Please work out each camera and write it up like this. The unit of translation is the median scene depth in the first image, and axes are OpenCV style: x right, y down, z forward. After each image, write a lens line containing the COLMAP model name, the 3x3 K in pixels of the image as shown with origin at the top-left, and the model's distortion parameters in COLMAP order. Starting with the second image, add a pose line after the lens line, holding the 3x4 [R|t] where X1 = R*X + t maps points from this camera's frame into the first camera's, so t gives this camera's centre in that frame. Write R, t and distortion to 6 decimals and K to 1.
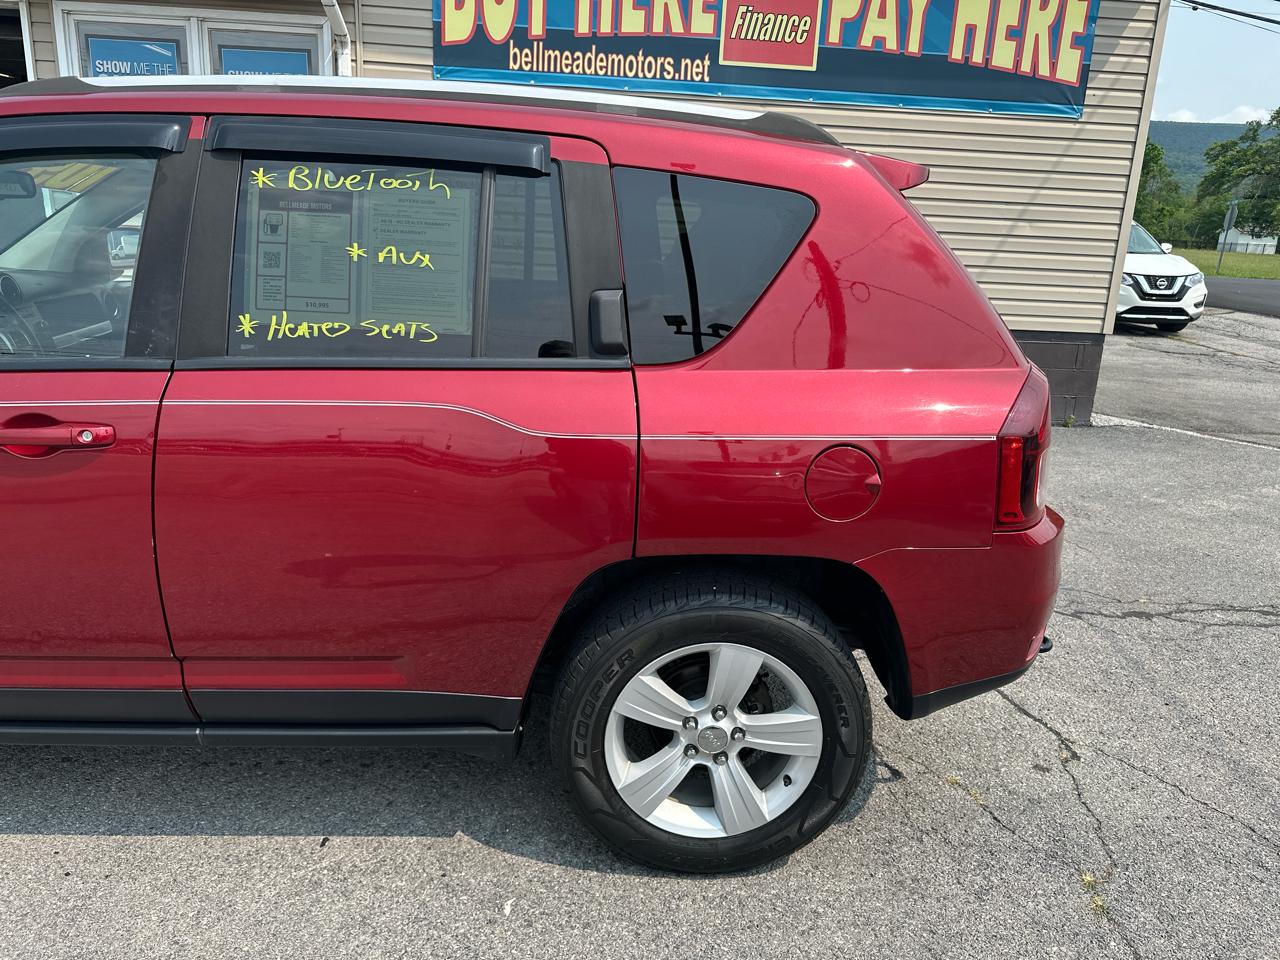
lens RADIAL K [[973.3, 0, 607.5], [0, 973.3, 483.7], [0, 0, 1]] dist [0.010264, -0.010671]
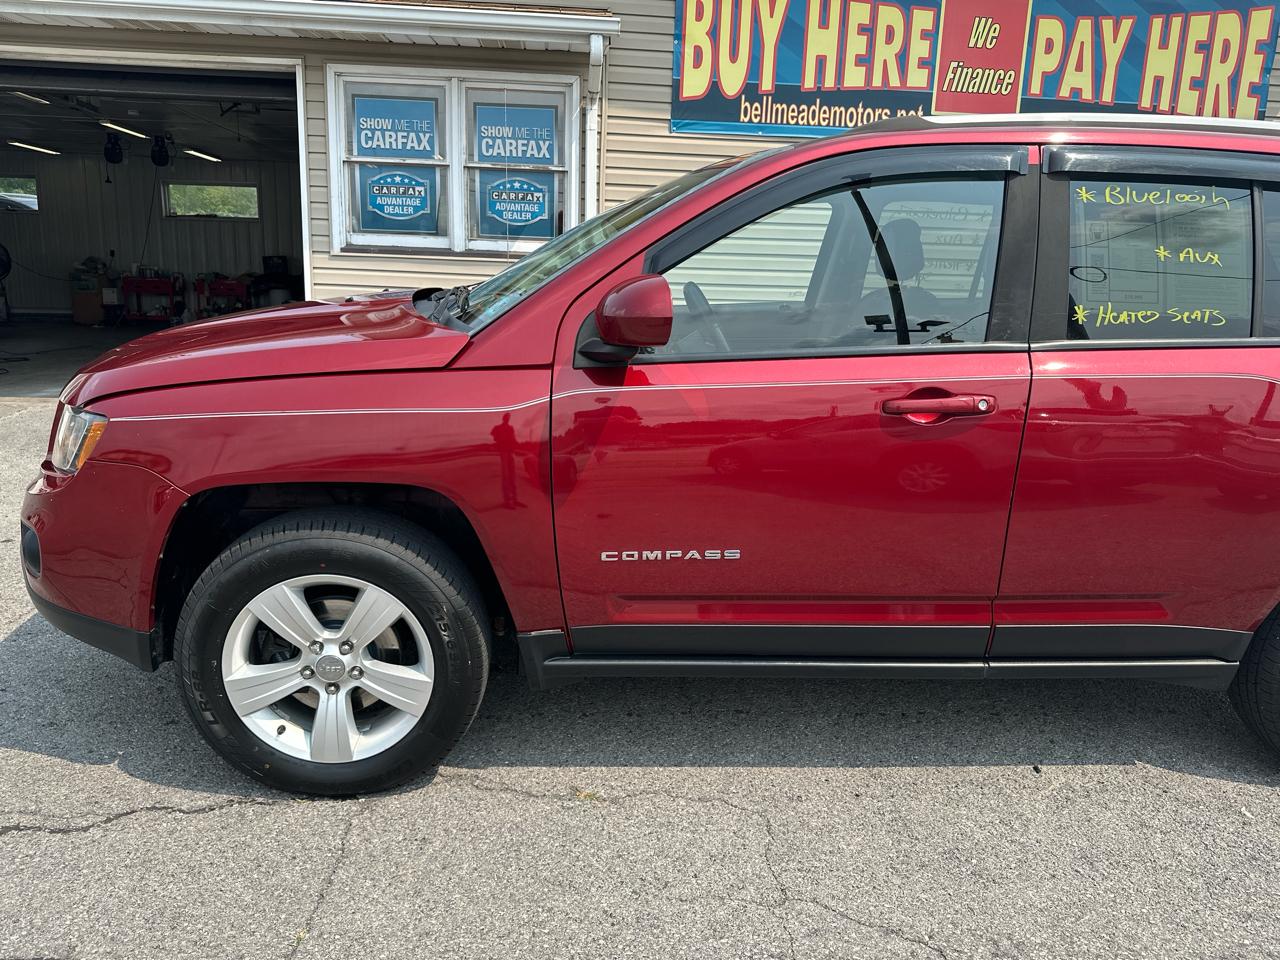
lens RADIAL K [[975.1, 0, 606.8], [0, 975.1, 482.4], [0, 0, 1]] dist [0.006218, -0.007844]
pose [[0.999743, -0.017626, 0.014249, -0.270777], [0.018363, 0.998405, -0.053383, 0.027632], [-0.013285, 0.053631, 0.998472, -0.052985]]
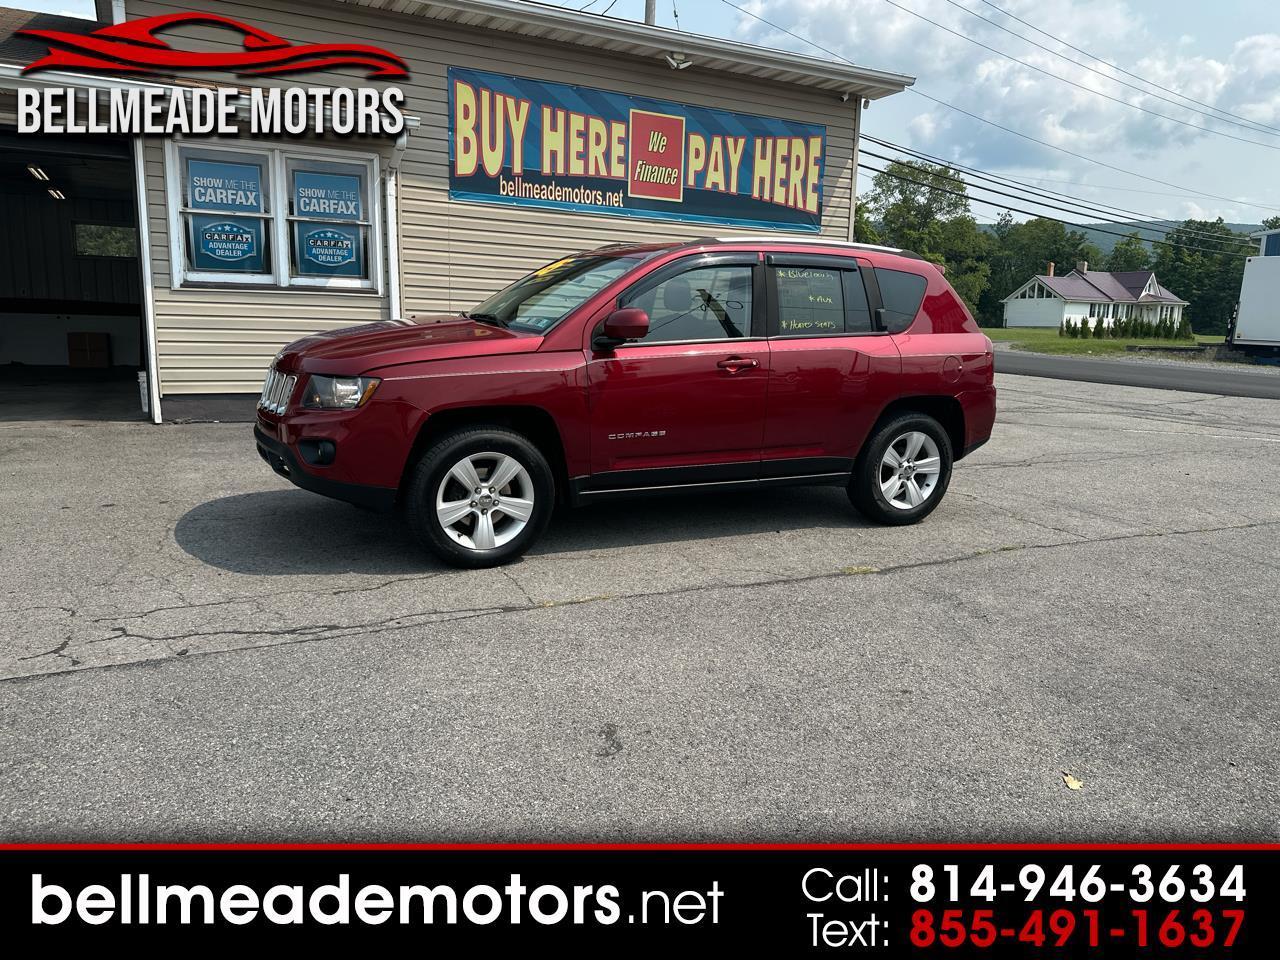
lens RADIAL K [[941.9, 0, 671.1], [0, 941.9, 481.4], [0, 0, 1]] dist [0.163149, -0.297863]
pose [[0.899661, -0.096416, 0.425810, -0.525452], [0.129291, 0.990400, -0.048914, 0.107220], [-0.417006, 0.099059, 0.903489, -0.368420]]
